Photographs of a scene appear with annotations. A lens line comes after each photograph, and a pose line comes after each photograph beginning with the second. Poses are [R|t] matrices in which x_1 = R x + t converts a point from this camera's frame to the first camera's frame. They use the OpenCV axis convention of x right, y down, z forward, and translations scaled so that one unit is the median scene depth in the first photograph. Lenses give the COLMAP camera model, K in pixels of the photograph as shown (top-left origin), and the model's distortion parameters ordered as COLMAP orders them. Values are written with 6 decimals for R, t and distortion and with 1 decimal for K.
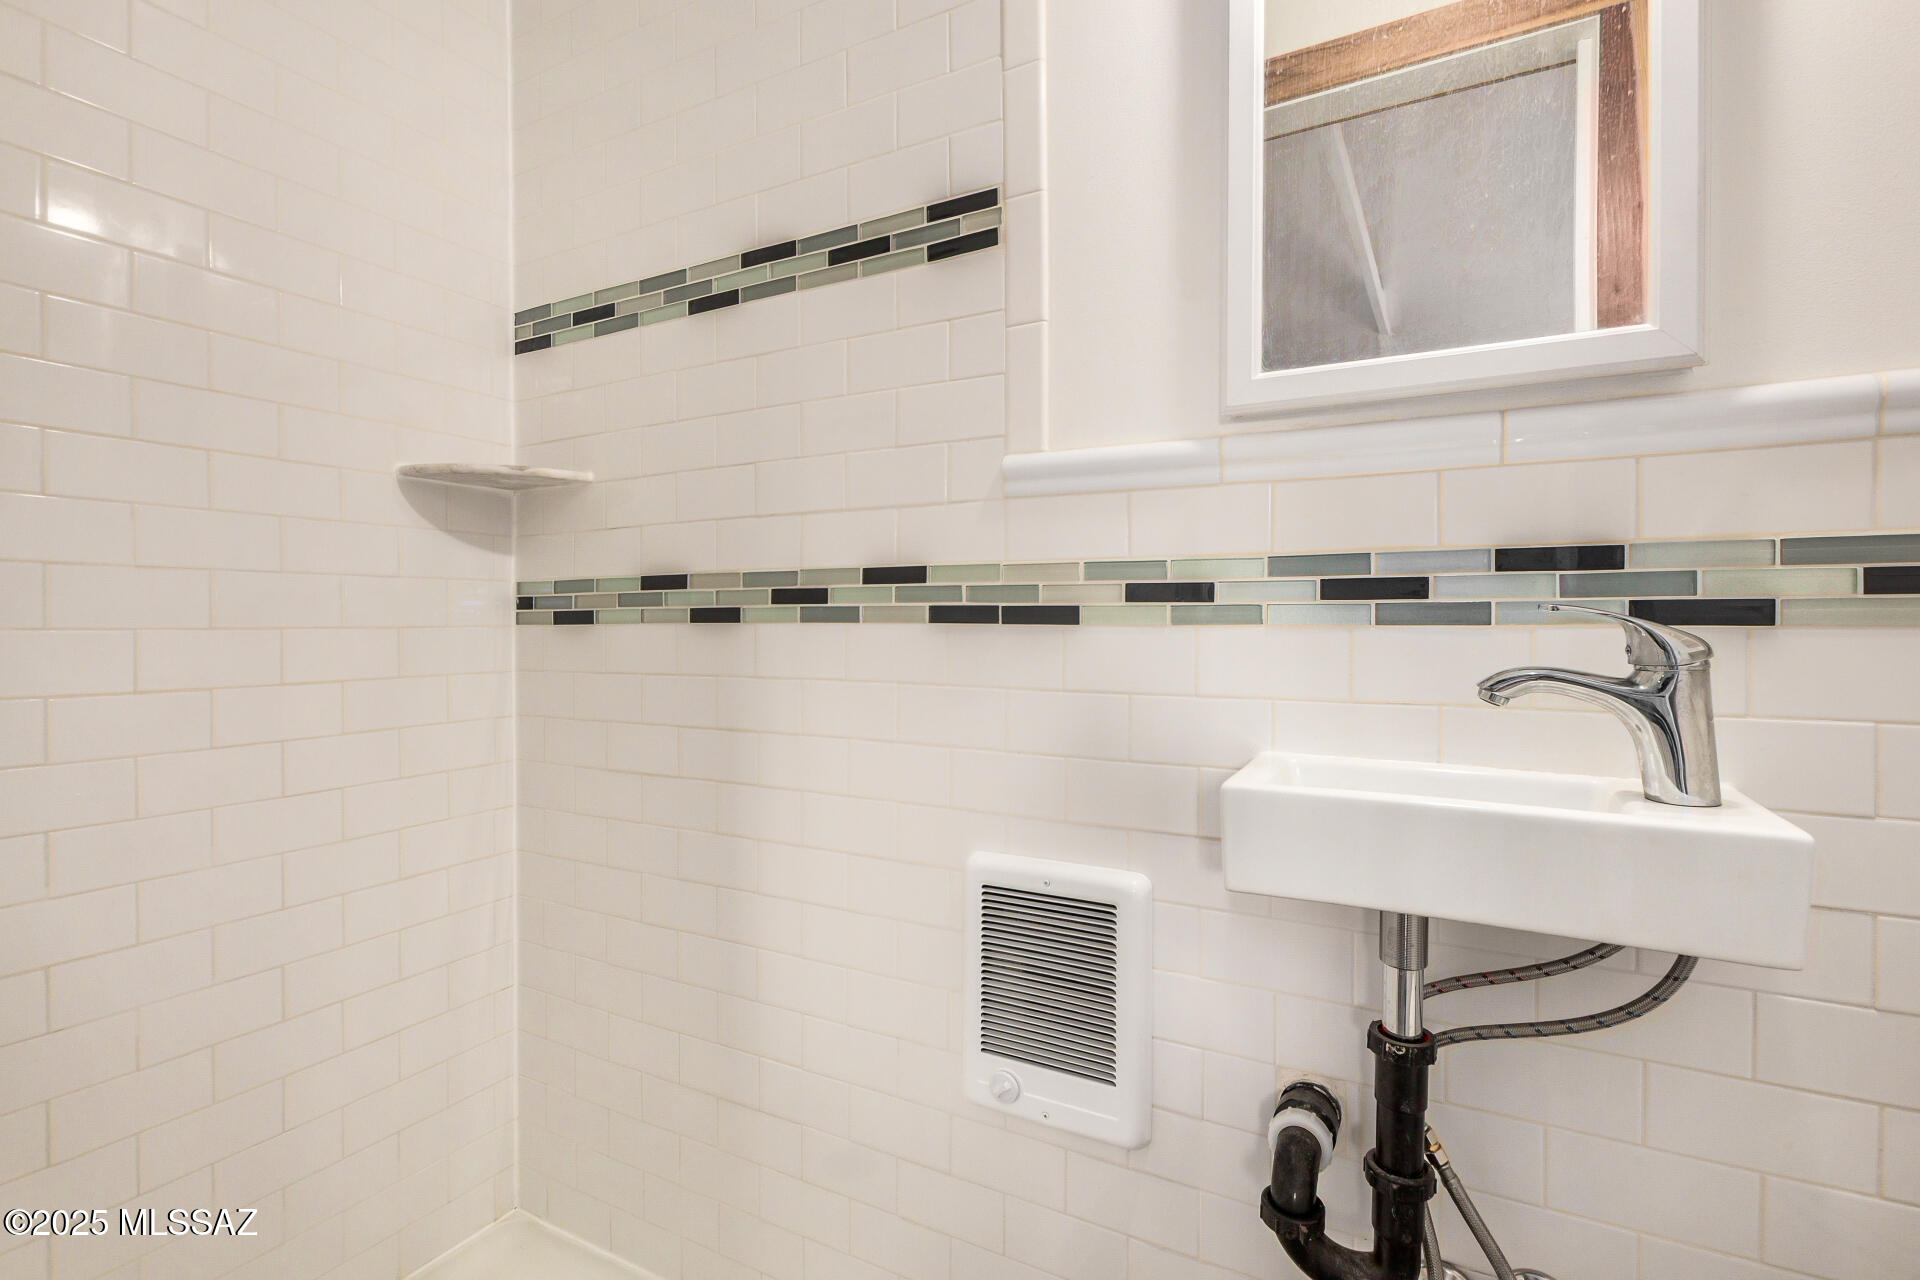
lens RADIAL K [[881.8, 0, 942.4], [0, 881.8, 623.5], [0, 0, 1]] dist [0.004444, -0.001560]
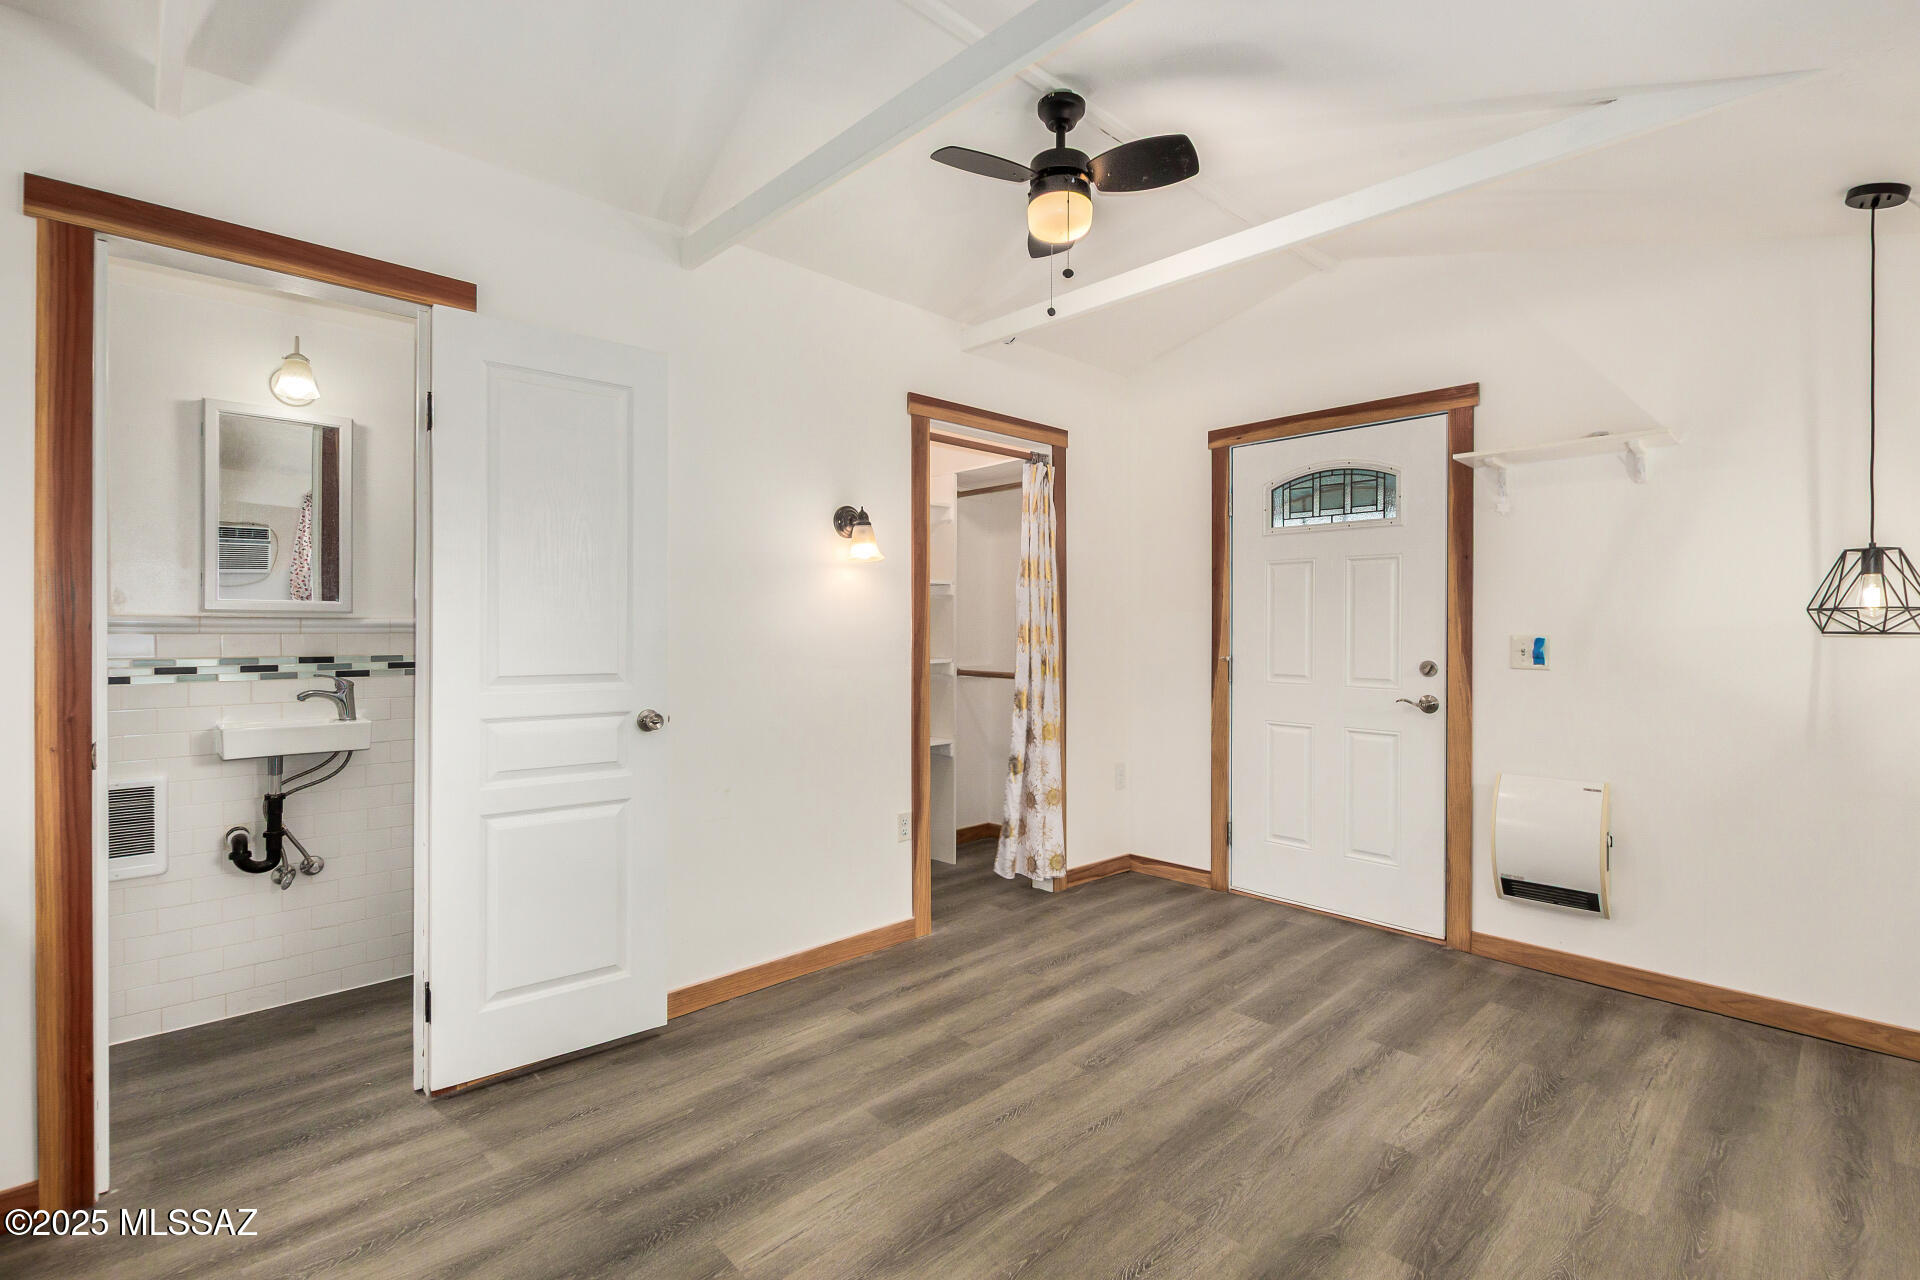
lens RADIAL K [[881.8, 0, 965.6], [0, 881.8, 640.9], [0, 0, 1]] dist [0.004444, -0.001560]
pose [[0.296971, -0.012649, 0.954803, -1.602305], [0.003423, 0.999920, 0.012182, -0.149828], [-0.954880, -0.000350, 0.296991, -2.128230]]
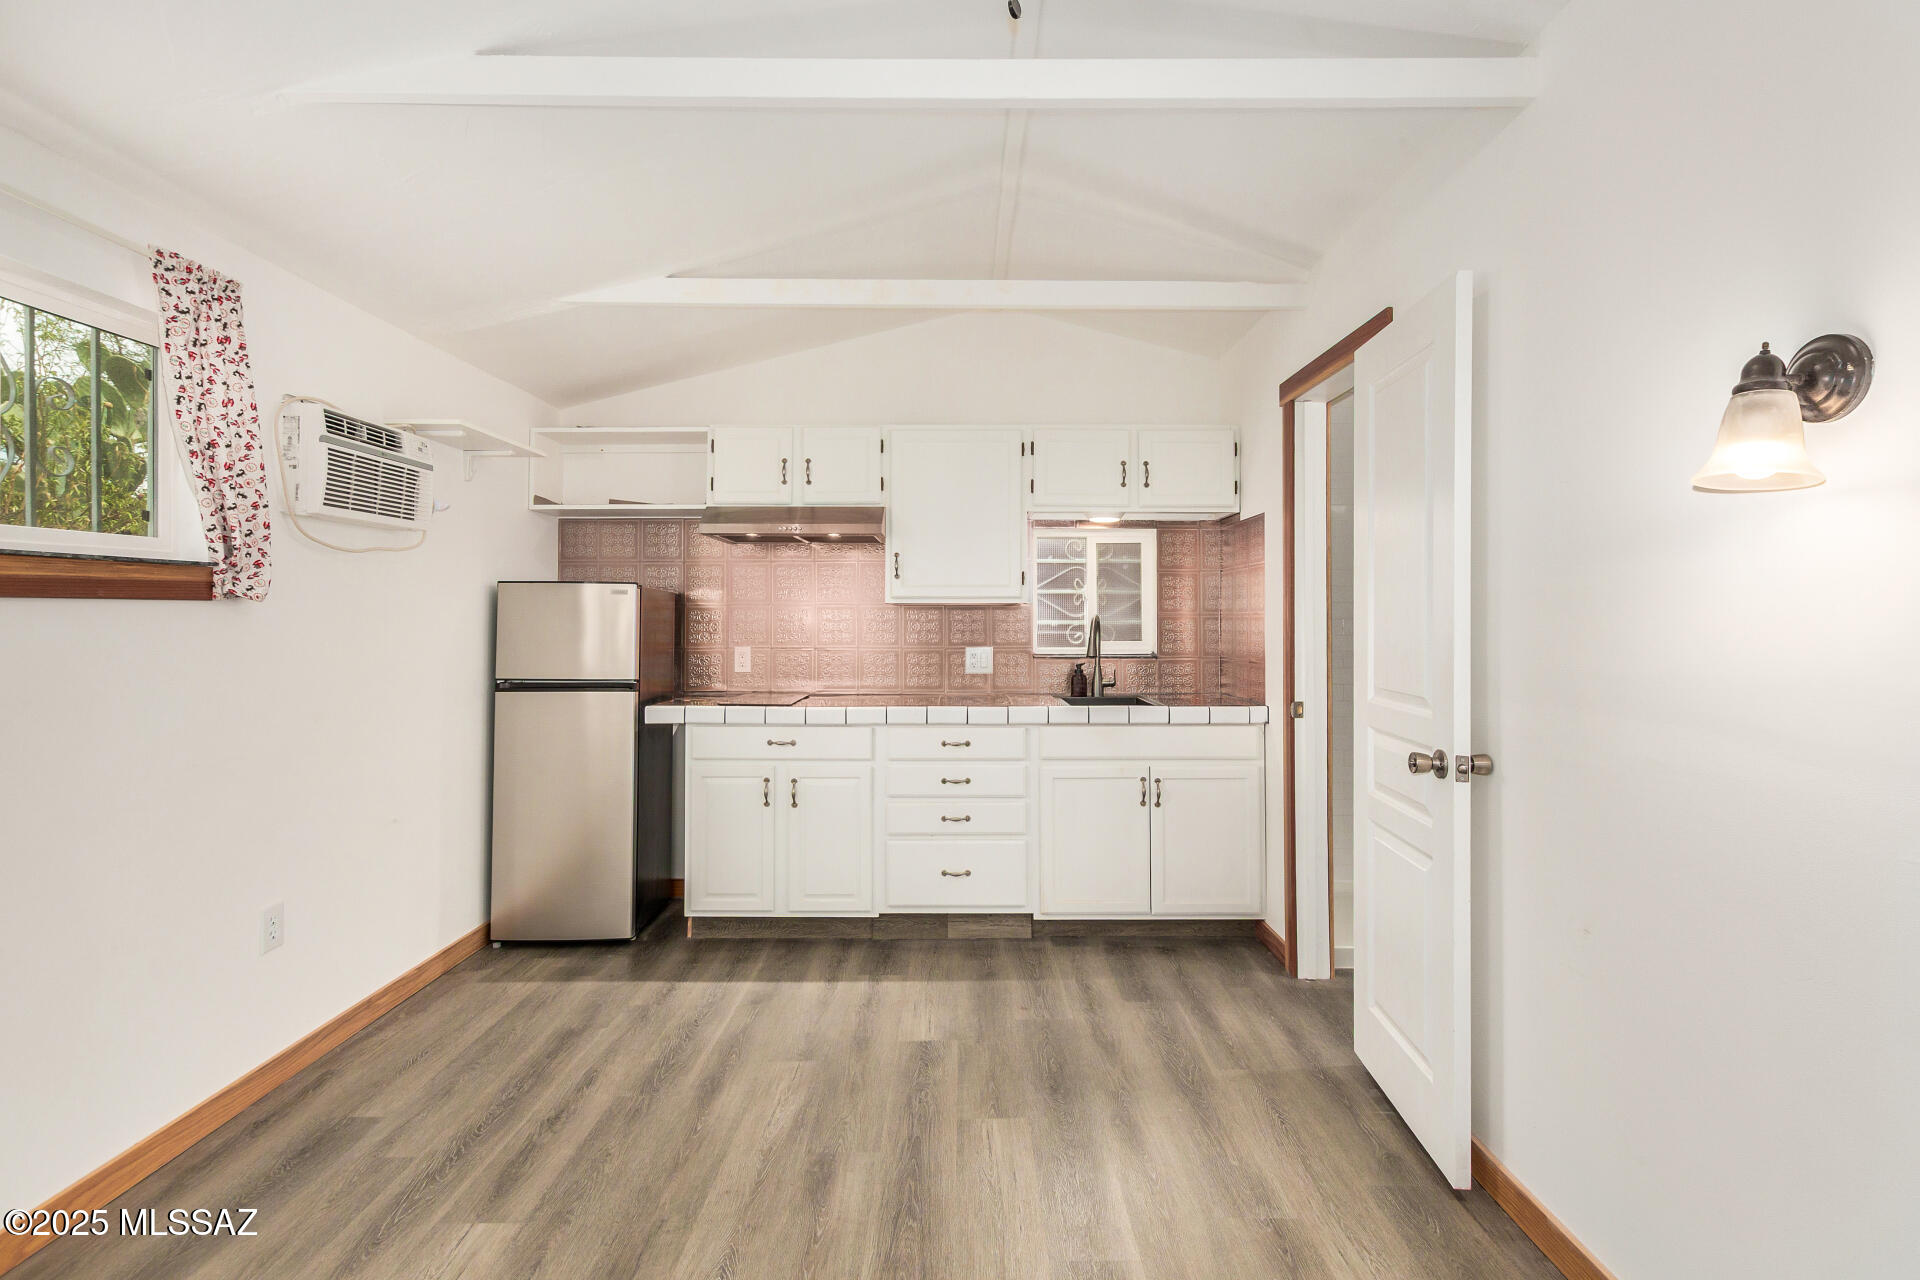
lens RADIAL K [[881.8, 0, 960.5], [0, 881.8, 606.9], [0, 0, 1]] dist [0.004444, -0.001560]
pose [[0.471899, -0.010749, -0.881587, 1.840960], [-0.002347, 0.999907, -0.013448, -0.210421], [0.881650, 0.008415, 0.471830, -2.351344]]
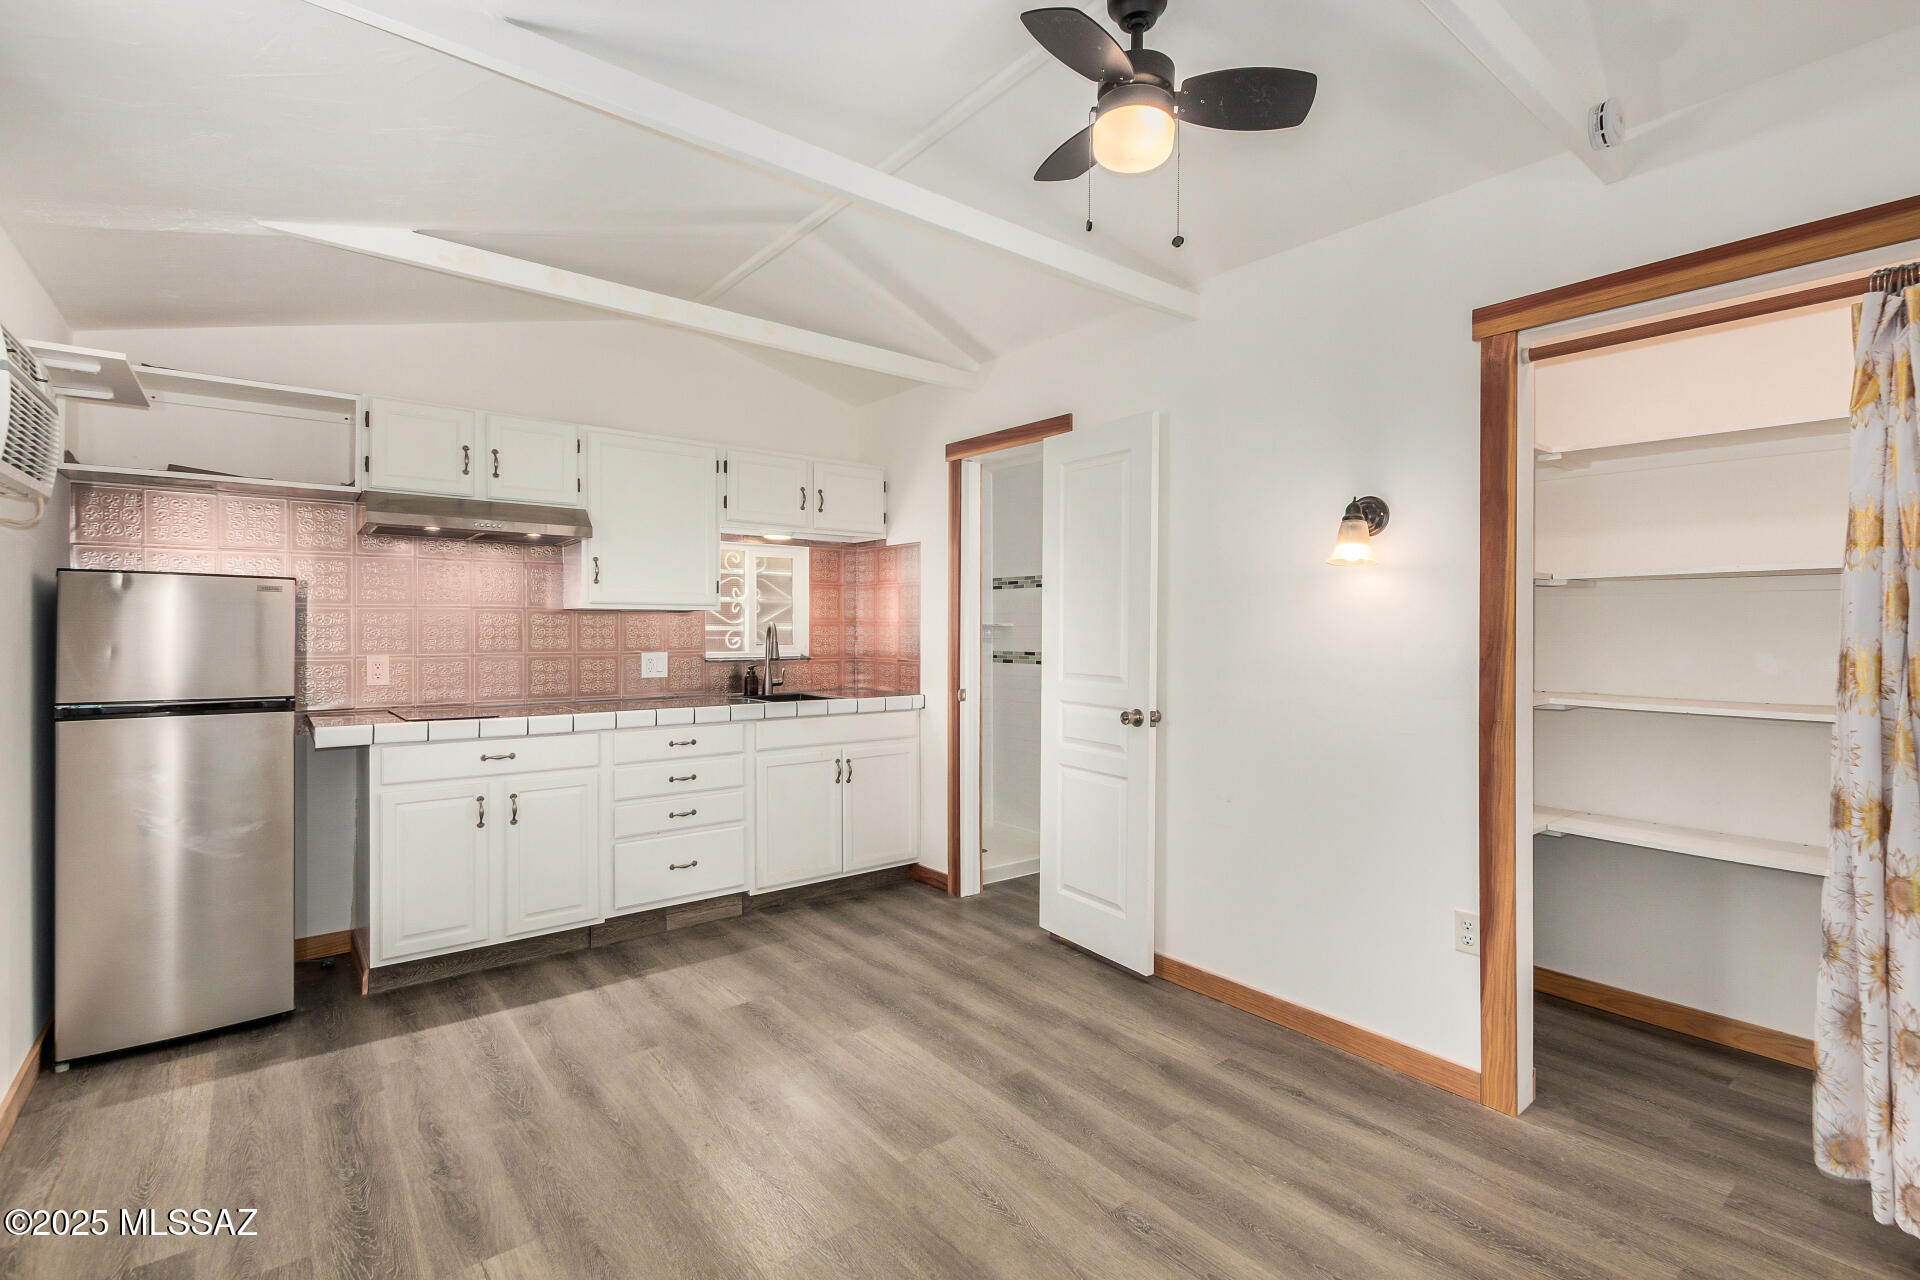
lens RADIAL K [[881.8, 0, 956.9], [0, 881.8, 628.1], [0, 0, 1]] dist [0.004444, -0.001560]
pose [[0.918366, 0.006529, -0.395678, 1.249230], [-0.007354, 0.999973, -0.000571, -0.201461], [0.395663, 0.003434, 0.918389, -3.632817]]
